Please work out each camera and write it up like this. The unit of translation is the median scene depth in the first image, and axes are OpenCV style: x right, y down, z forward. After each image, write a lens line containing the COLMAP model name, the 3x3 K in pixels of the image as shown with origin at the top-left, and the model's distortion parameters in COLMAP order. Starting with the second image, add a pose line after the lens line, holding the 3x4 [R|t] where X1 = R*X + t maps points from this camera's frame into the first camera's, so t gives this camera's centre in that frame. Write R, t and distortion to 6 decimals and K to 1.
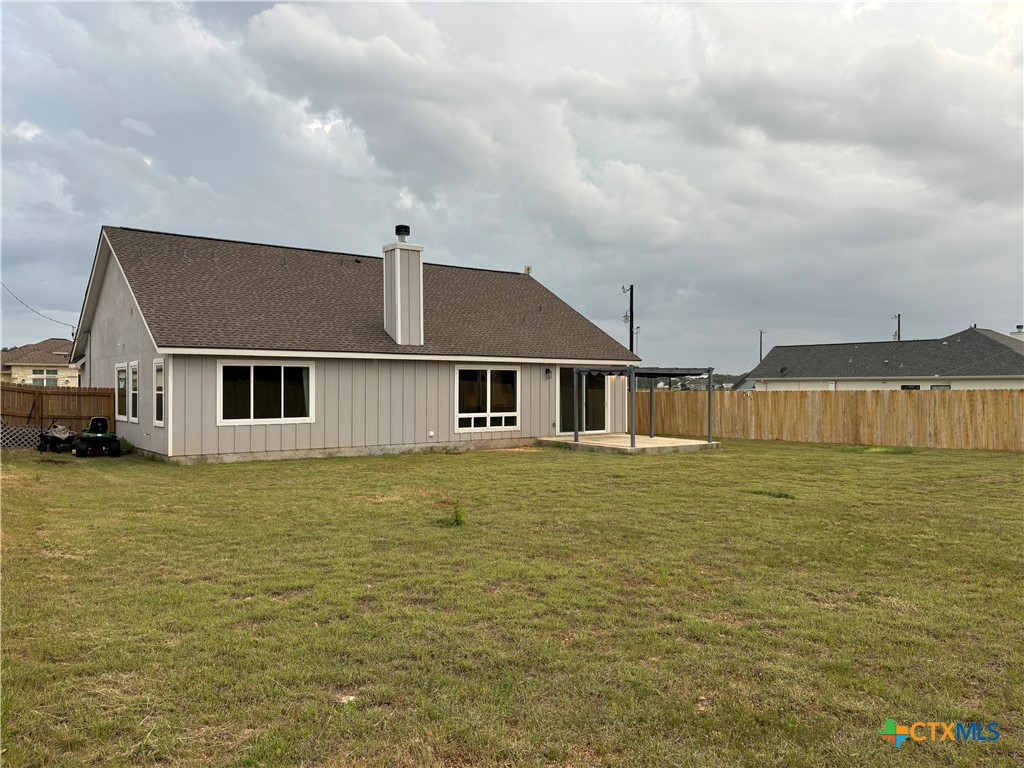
lens RADIAL K [[774.9, 0, 512.7], [0, 774.9, 386.6], [0, 0, 1]] dist [0.010619, -0.003074]
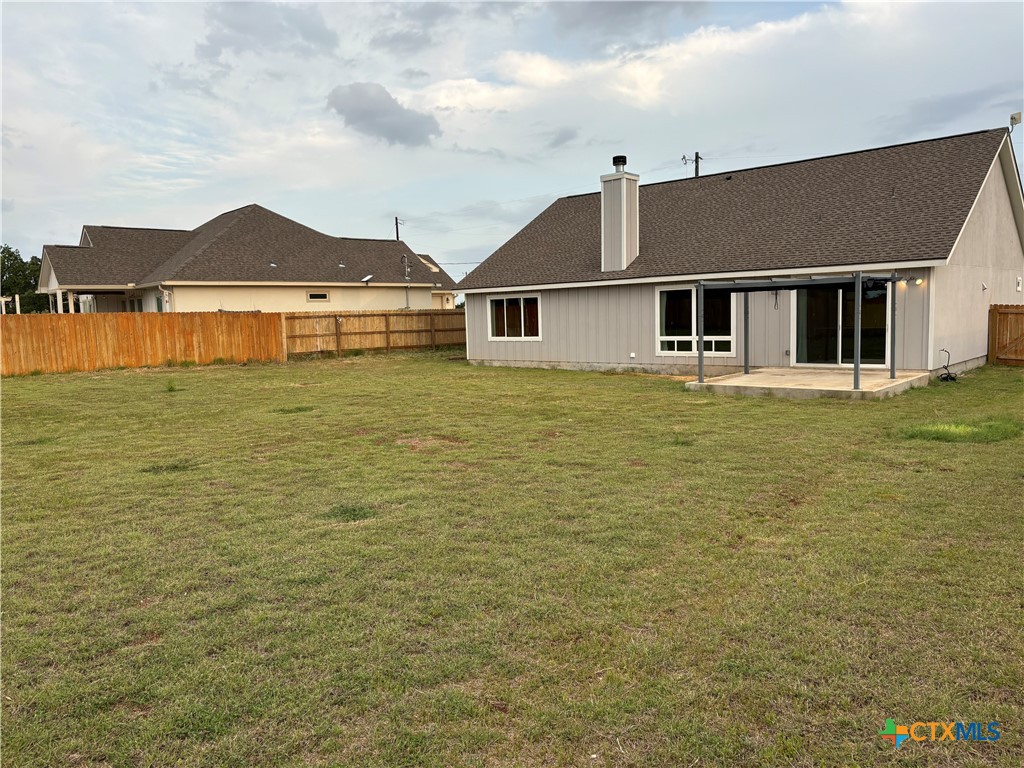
lens RADIAL K [[774.9, 0, 512.6], [0, 774.9, 384.9], [0, 0, 1]] dist [0.010619, -0.003074]
pose [[0.155675, 0.085128, -0.984133, 0.896877], [0.031848, 0.995329, 0.091134, 0.000644], [0.987295, -0.045530, 0.152237, 0.680797]]
